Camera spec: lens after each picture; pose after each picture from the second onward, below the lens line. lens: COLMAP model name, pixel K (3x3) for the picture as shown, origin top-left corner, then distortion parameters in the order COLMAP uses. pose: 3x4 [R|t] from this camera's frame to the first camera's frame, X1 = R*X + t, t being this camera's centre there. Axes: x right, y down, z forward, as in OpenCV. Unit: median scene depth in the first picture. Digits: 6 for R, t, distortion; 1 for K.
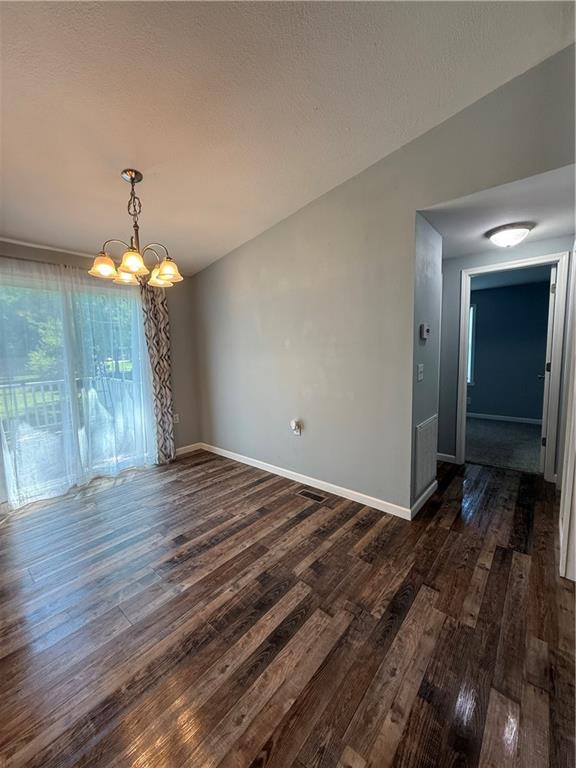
lens RADIAL K [[303.8, 0, 289.1], [0, 303.8, 382.7], [0, 0, 1]] dist [0.001162, 0.000025]
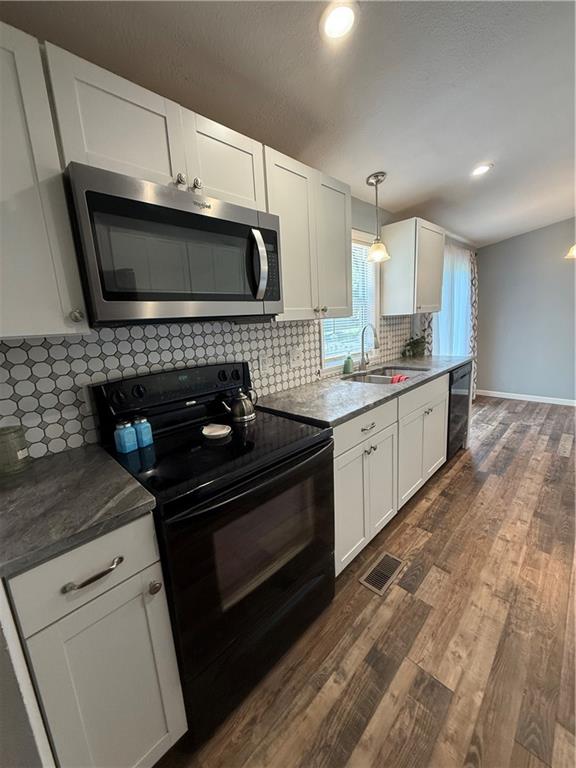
lens RADIAL K [[303.8, 0, 289.1], [0, 303.8, 382.7], [0, 0, 1]] dist [0.001162, 0.000025]
pose [[0.996407, -0.014220, -0.083486, -1.280507], [0.022513, 0.994807, 0.099255, 0.049820], [0.081641, -0.100778, 0.991554, -0.382989]]
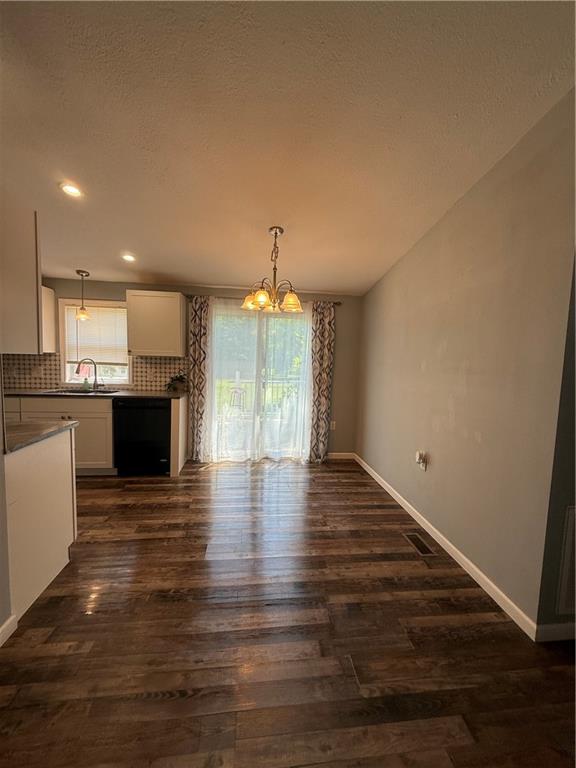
lens RADIAL K [[303.8, 0, 289.1], [0, 303.8, 382.7], [0, 0, 1]] dist [0.001162, 0.000025]
pose [[0.731493, 0.099512, -0.674548, 0.313960], [-0.123481, 0.992268, 0.012479, -0.039471], [0.670574, 0.074166, 0.738126, 0.083837]]
